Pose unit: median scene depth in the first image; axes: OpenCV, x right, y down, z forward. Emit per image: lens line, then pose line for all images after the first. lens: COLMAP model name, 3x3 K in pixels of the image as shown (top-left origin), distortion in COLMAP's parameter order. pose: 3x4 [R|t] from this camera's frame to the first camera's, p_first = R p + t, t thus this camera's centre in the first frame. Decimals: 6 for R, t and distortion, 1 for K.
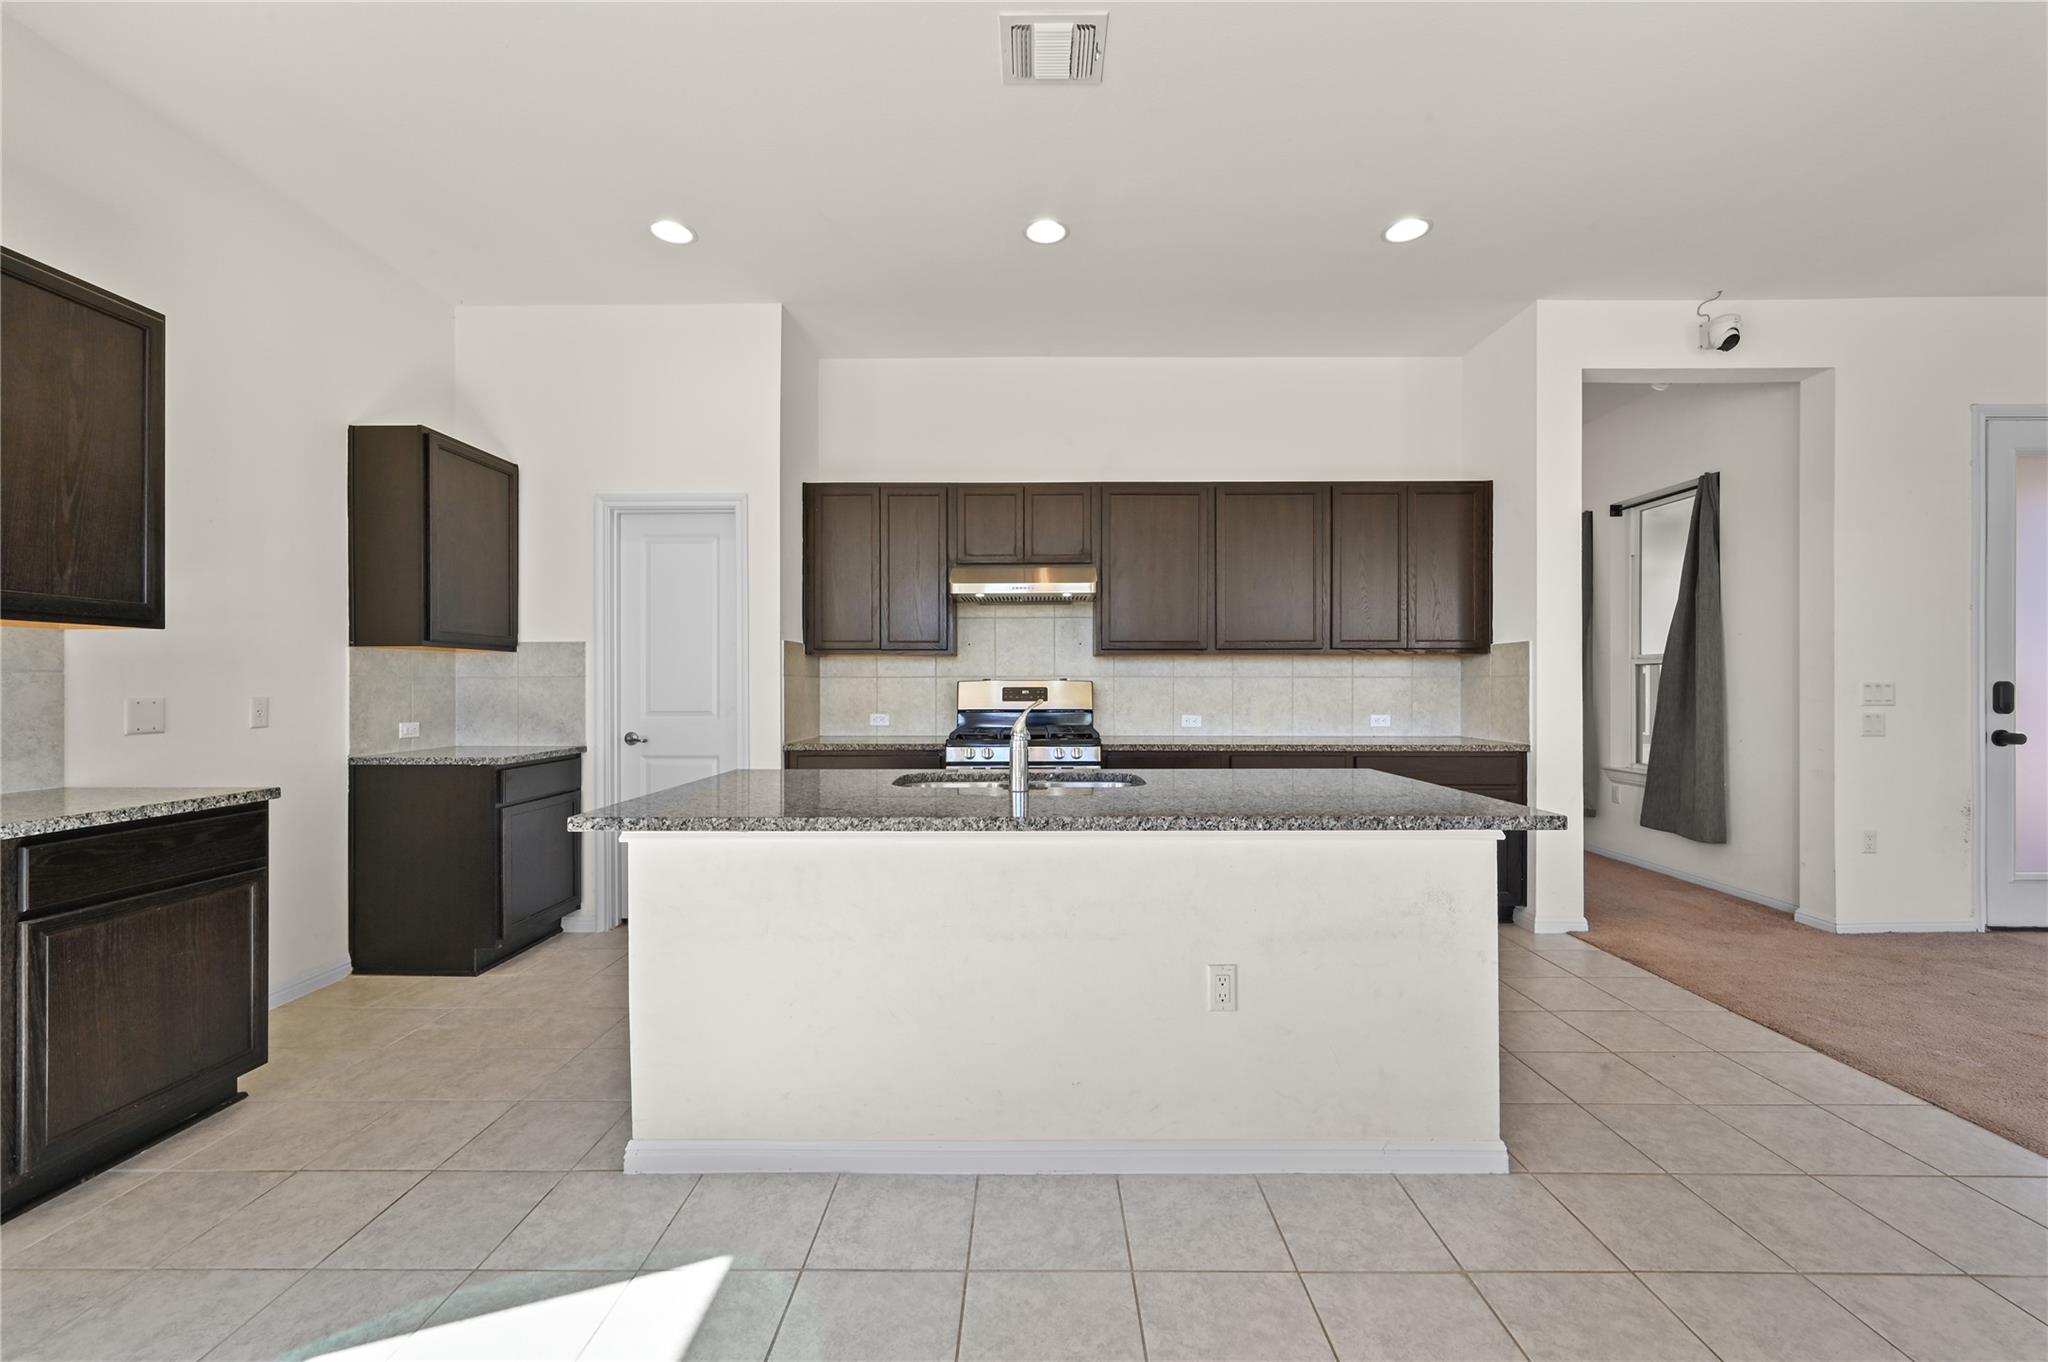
lens RADIAL K [[814.0, 0, 1032.3], [0, 814.0, 682.4], [0, 0, 1]] dist [0.001203, 0.000745]
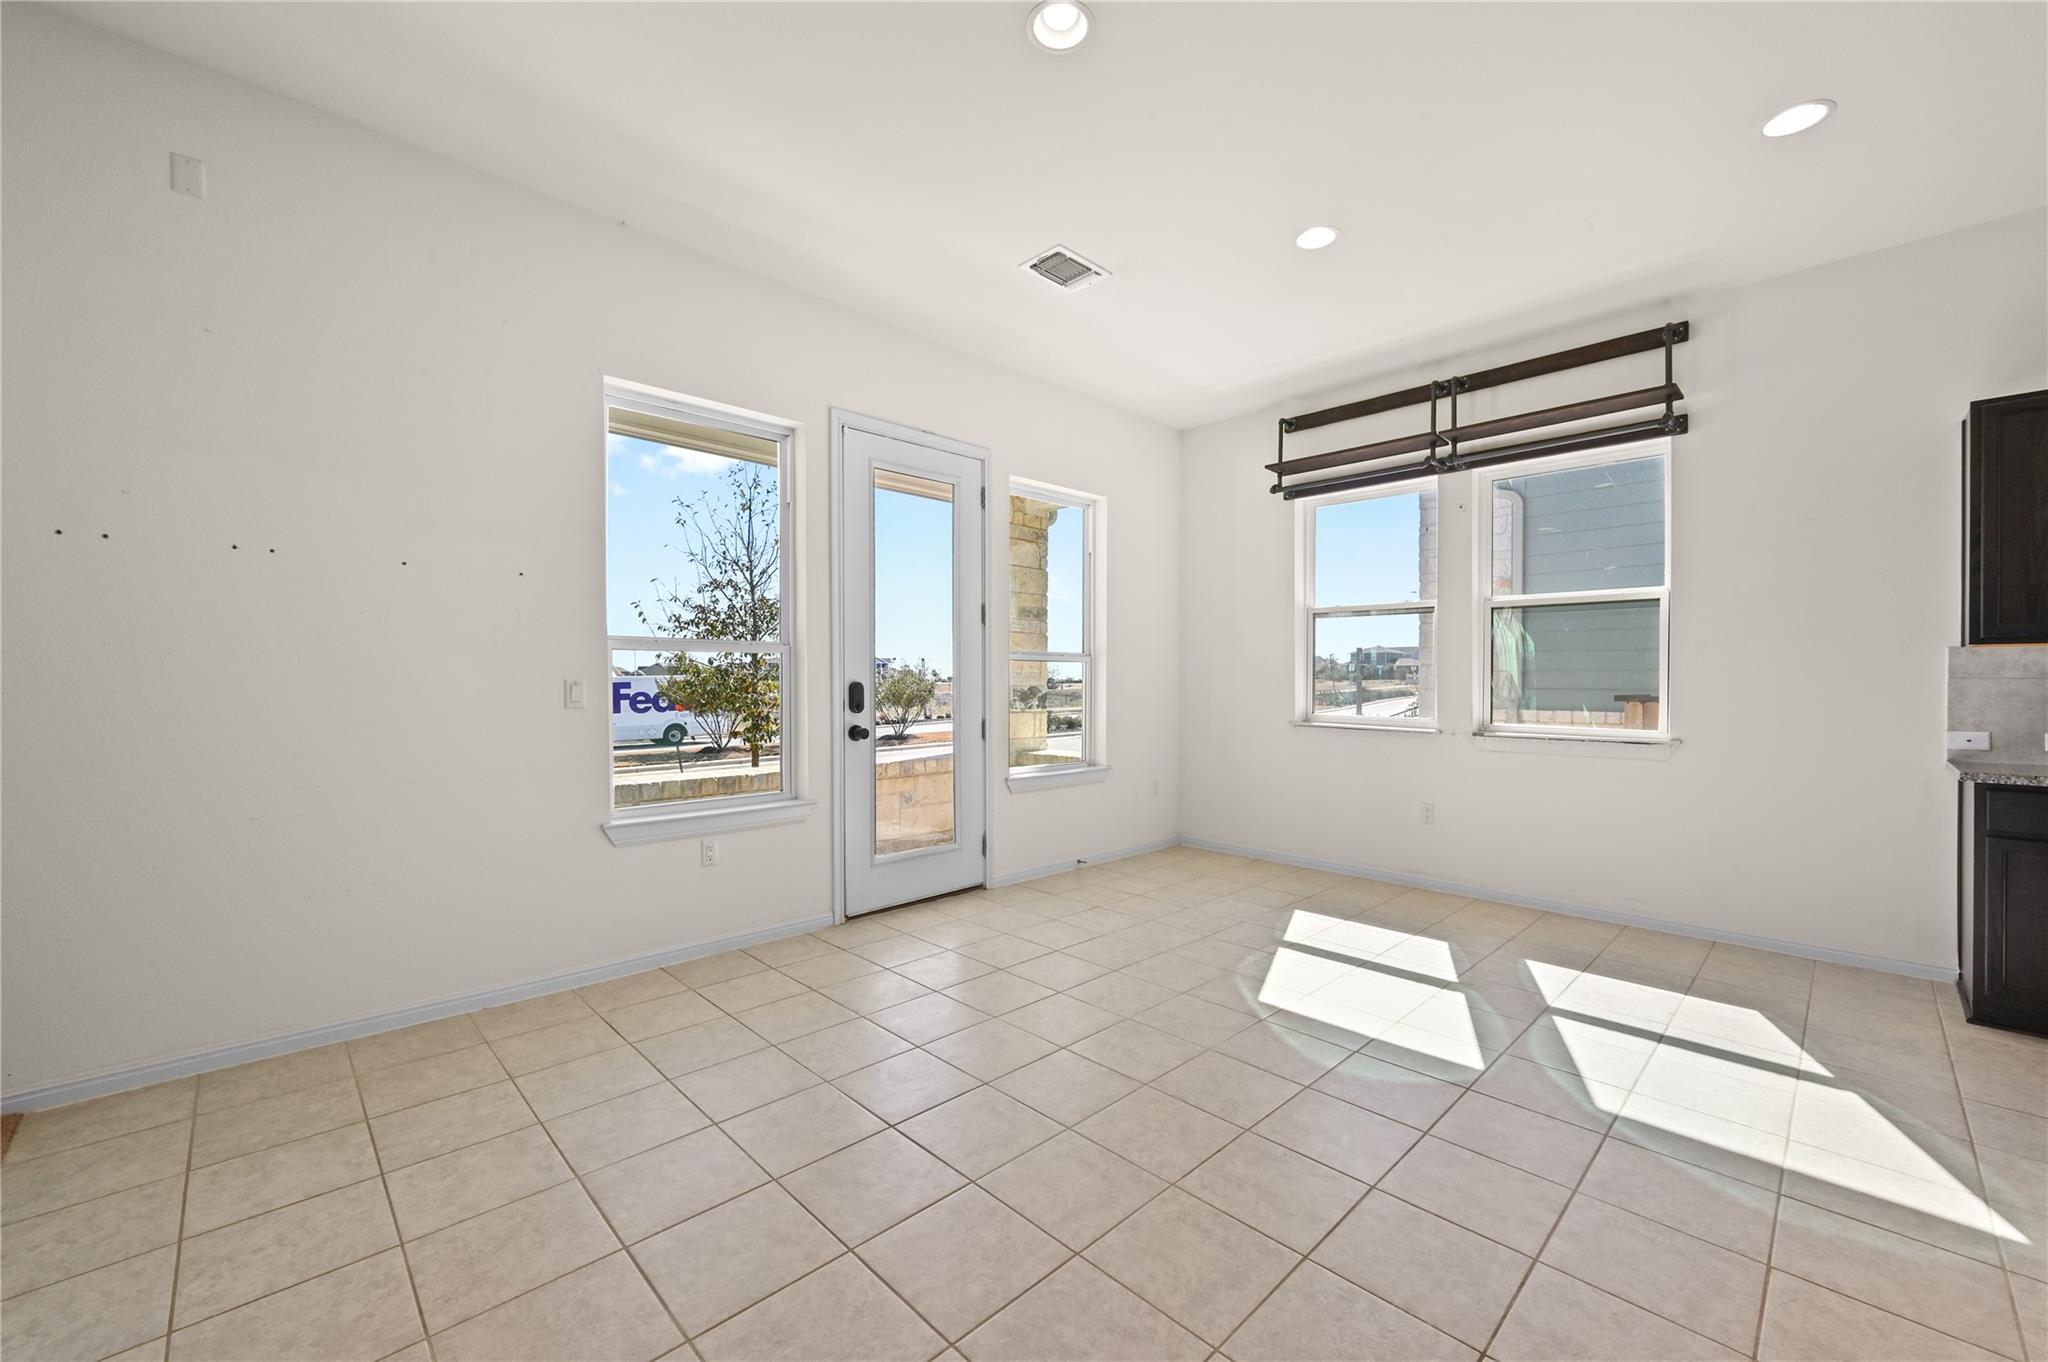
lens RADIAL K [[814.0, 0, 1028.8], [0, 814.0, 676.2], [0, 0, 1]] dist [0.001203, 0.000745]
pose [[-0.710084, -0.010101, -0.704044, 0.537093], [-0.004996, 0.999944, -0.009308, 0.002028], [0.704099, -0.003091, -0.710095, 0.362460]]
